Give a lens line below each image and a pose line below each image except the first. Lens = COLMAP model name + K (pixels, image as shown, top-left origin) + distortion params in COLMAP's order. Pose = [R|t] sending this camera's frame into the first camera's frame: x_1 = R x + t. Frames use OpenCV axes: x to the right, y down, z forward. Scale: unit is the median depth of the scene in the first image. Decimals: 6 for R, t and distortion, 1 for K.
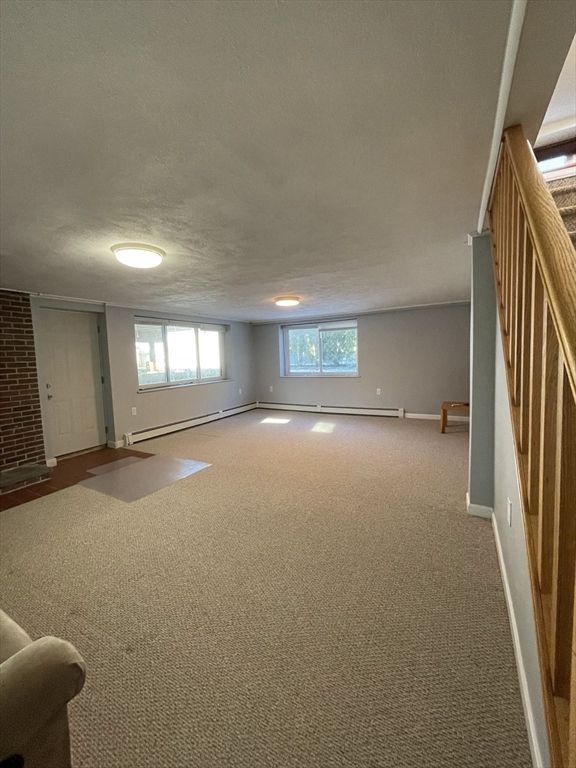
lens RADIAL K [[310.4, 0, 279.7], [0, 310.4, 379.1], [0, 0, 1]] dist [-0.004741, 0.000965]
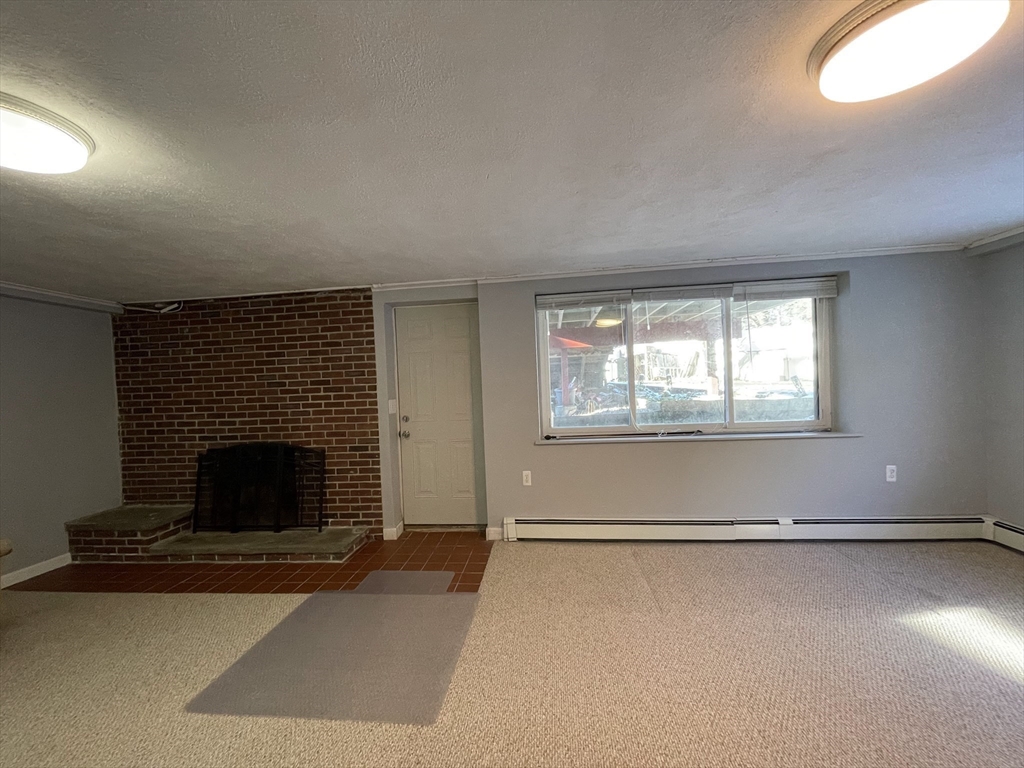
lens RADIAL K [[413.8, 0, 508.2], [0, 413.8, 390.1], [0, 0, 1]] dist [-0.004741, 0.000965]
pose [[0.407440, 0.041641, -0.912282, 0.188102], [-0.040326, 0.998806, 0.027580, -0.081236], [0.912341, 0.025552, 0.408632, 0.895277]]
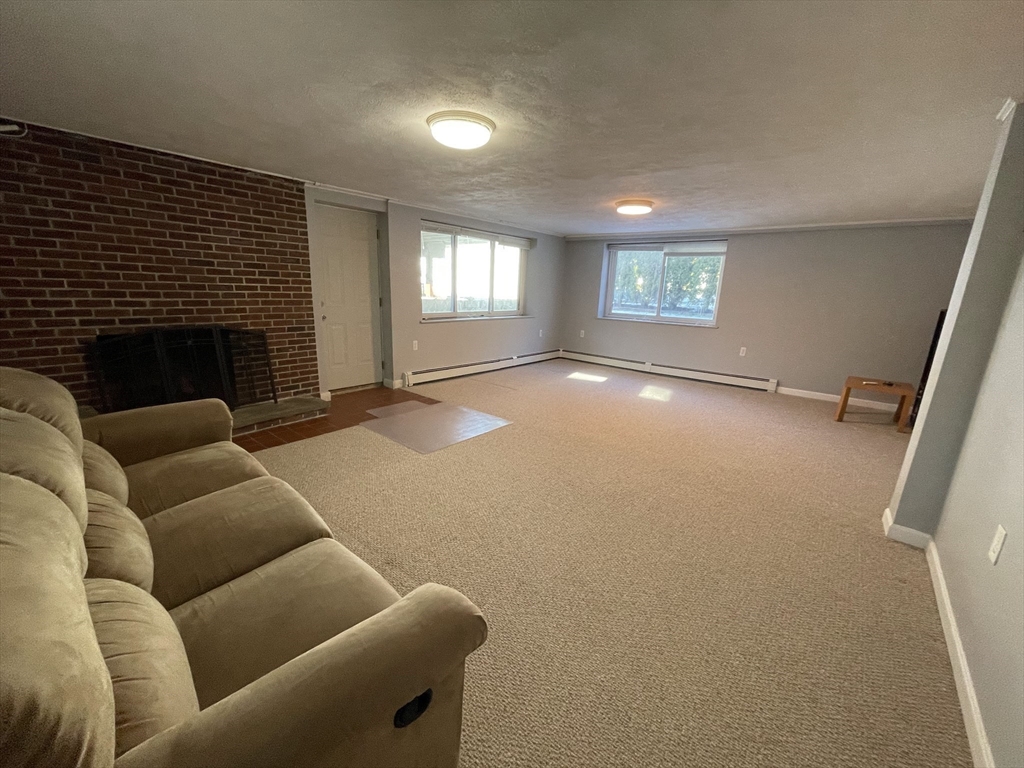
lens RADIAL K [[413.8, 0, 499.1], [0, 413.8, 390.5], [0, 0, 1]] dist [-0.004741, 0.000965]
pose [[0.979871, 0.115186, -0.163050, -0.092629], [-0.085351, 0.980060, 0.179435, 0.010405], [0.180467, -0.161907, 0.970164, -0.010436]]
